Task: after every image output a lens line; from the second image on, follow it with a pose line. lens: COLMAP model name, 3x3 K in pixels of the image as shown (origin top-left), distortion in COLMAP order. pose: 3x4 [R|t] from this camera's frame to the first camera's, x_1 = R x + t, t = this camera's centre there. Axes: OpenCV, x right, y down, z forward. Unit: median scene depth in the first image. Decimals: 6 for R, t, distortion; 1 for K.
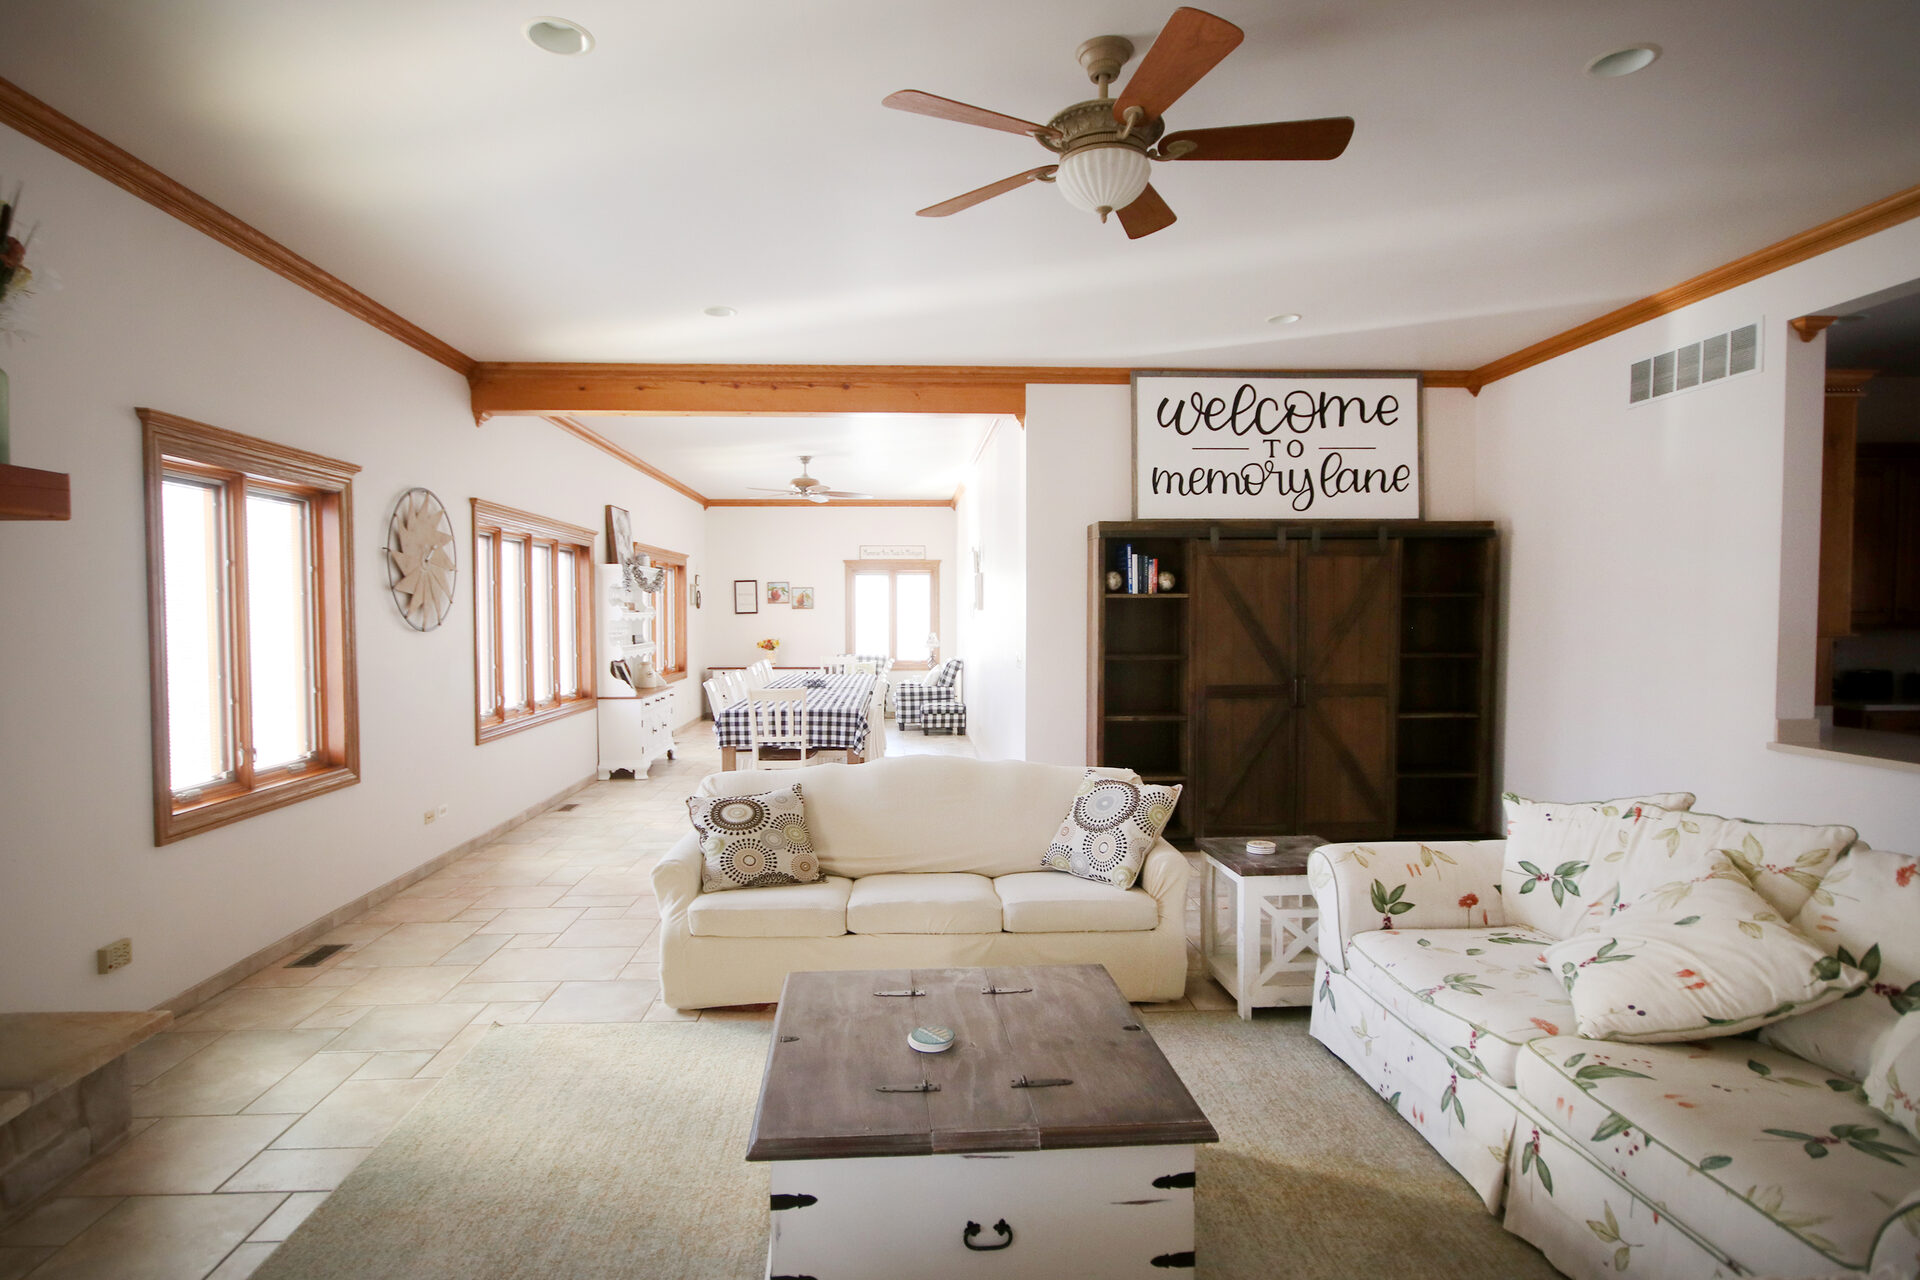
lens RADIAL K [[933.6, 0, 943.5], [0, 933.6, 642.4], [0, 0, 1]] dist [-0.011787, 0.000382]
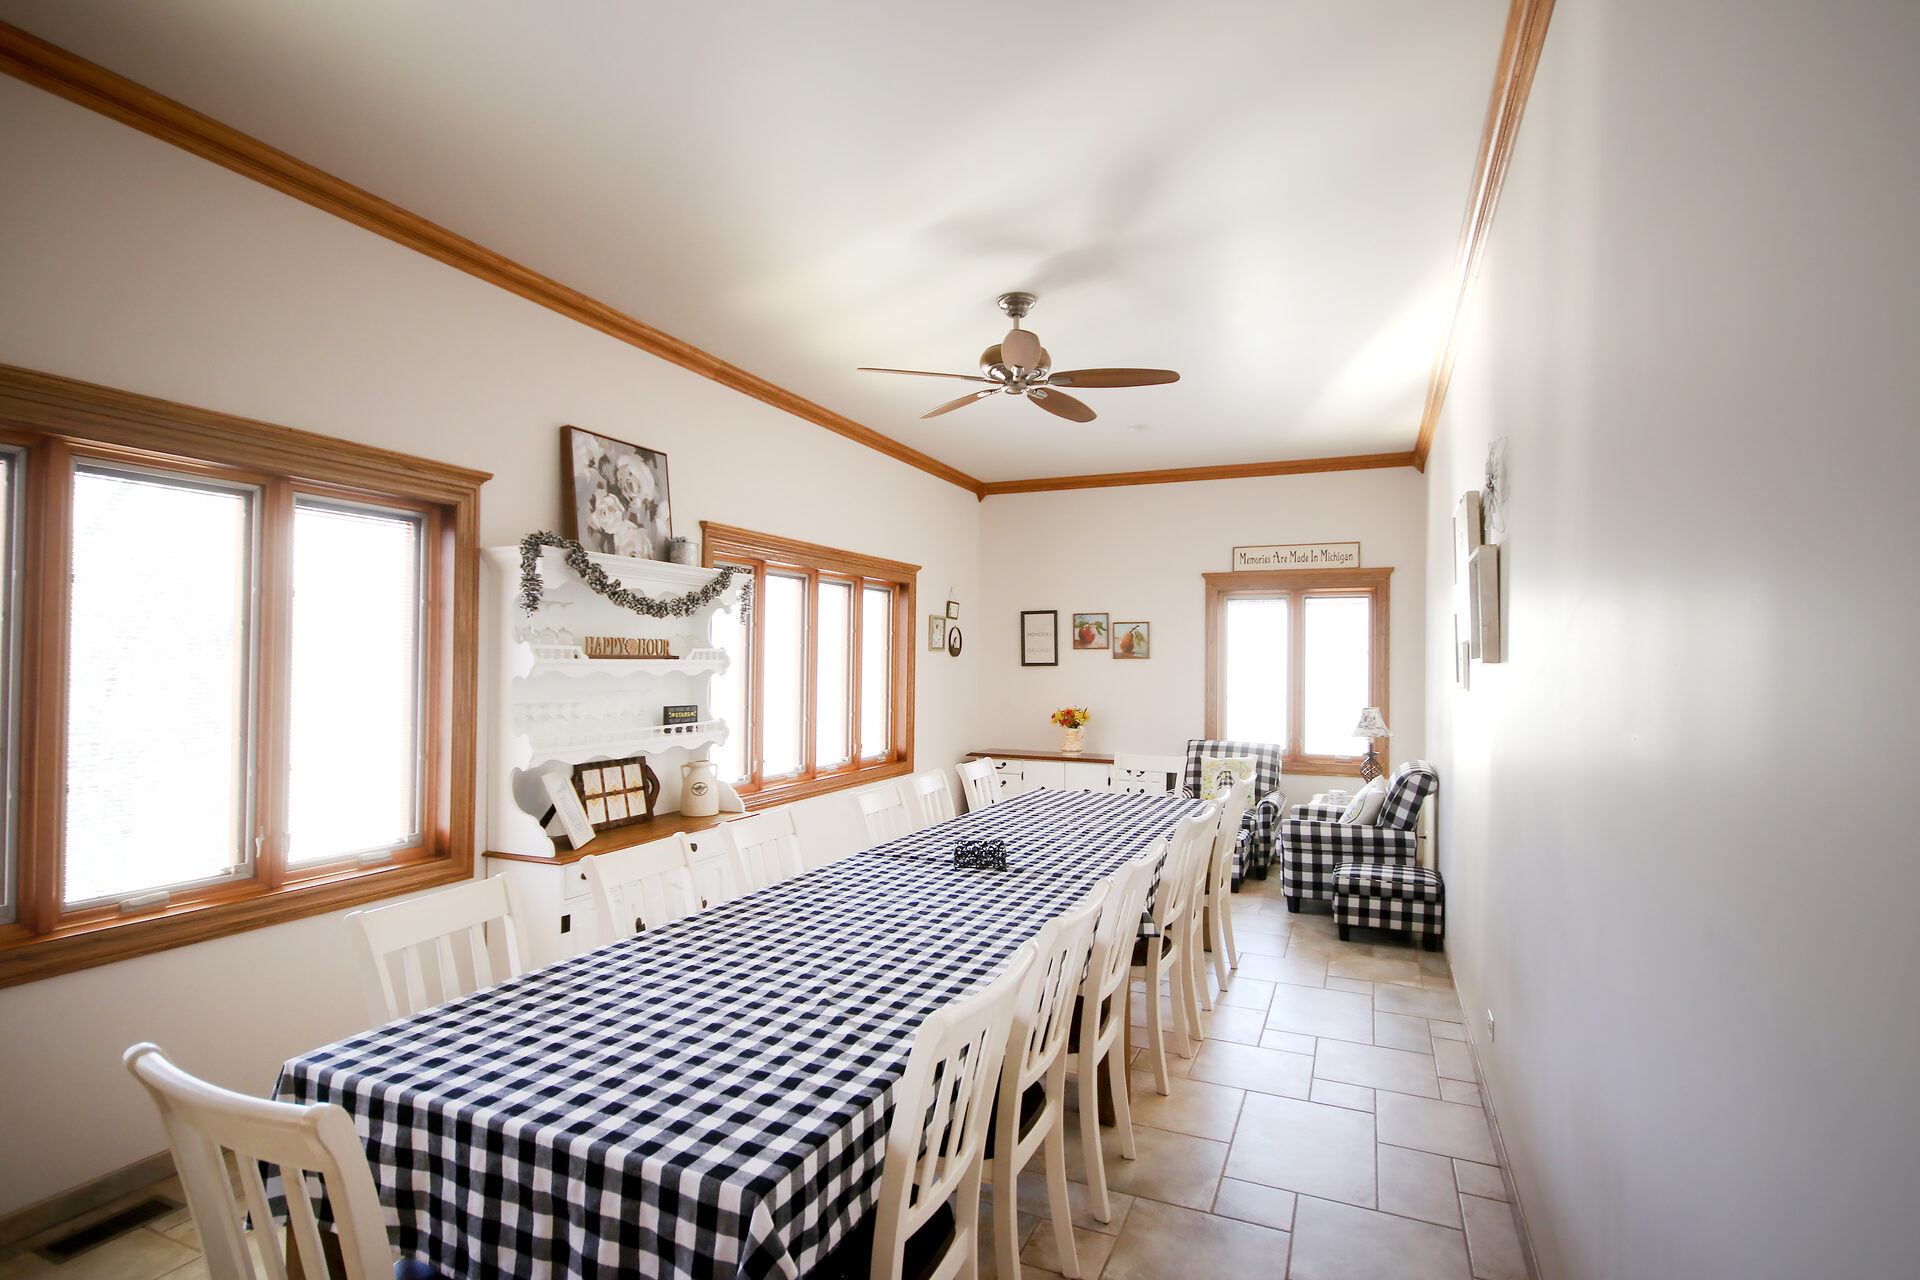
lens RADIAL K [[933.6, 0, 943.5], [0, 933.6, 642.4], [0, 0, 1]] dist [-0.011787, 0.000382]
pose [[0.888363, -0.000026, -0.459142, 0.015153], [-0.026357, 0.998348, -0.051054, -0.014987], [0.458385, 0.057456, 0.886895, 0.489033]]
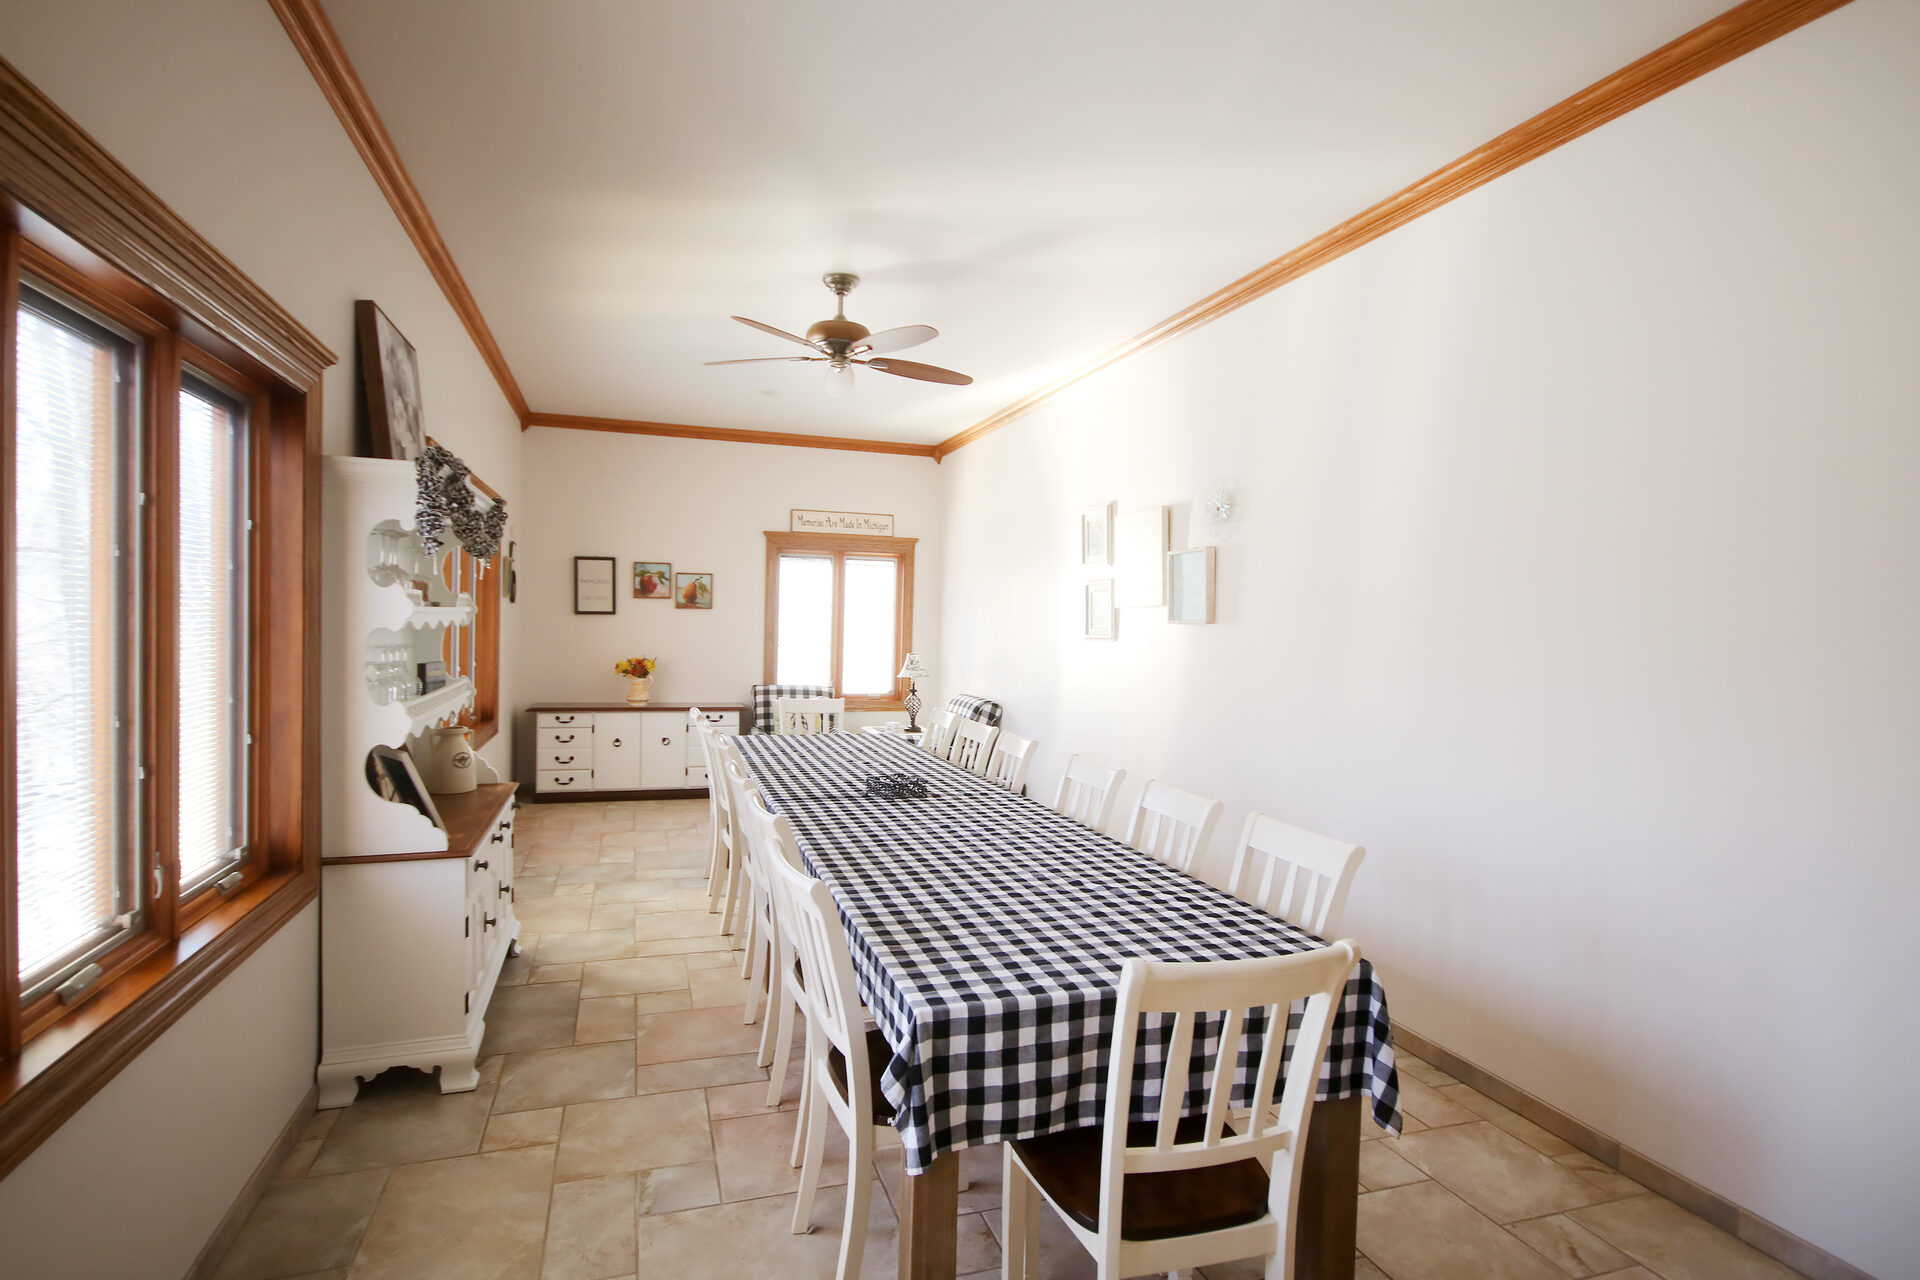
lens RADIAL K [[933.6, 0, 943.5], [0, 933.6, 642.4], [0, 0, 1]] dist [-0.011787, 0.000382]
pose [[0.967528, 0.019095, 0.252043, -0.167645], [-0.017032, 0.999801, -0.010365, -0.012280], [-0.252191, 0.005735, 0.967661, 0.433057]]
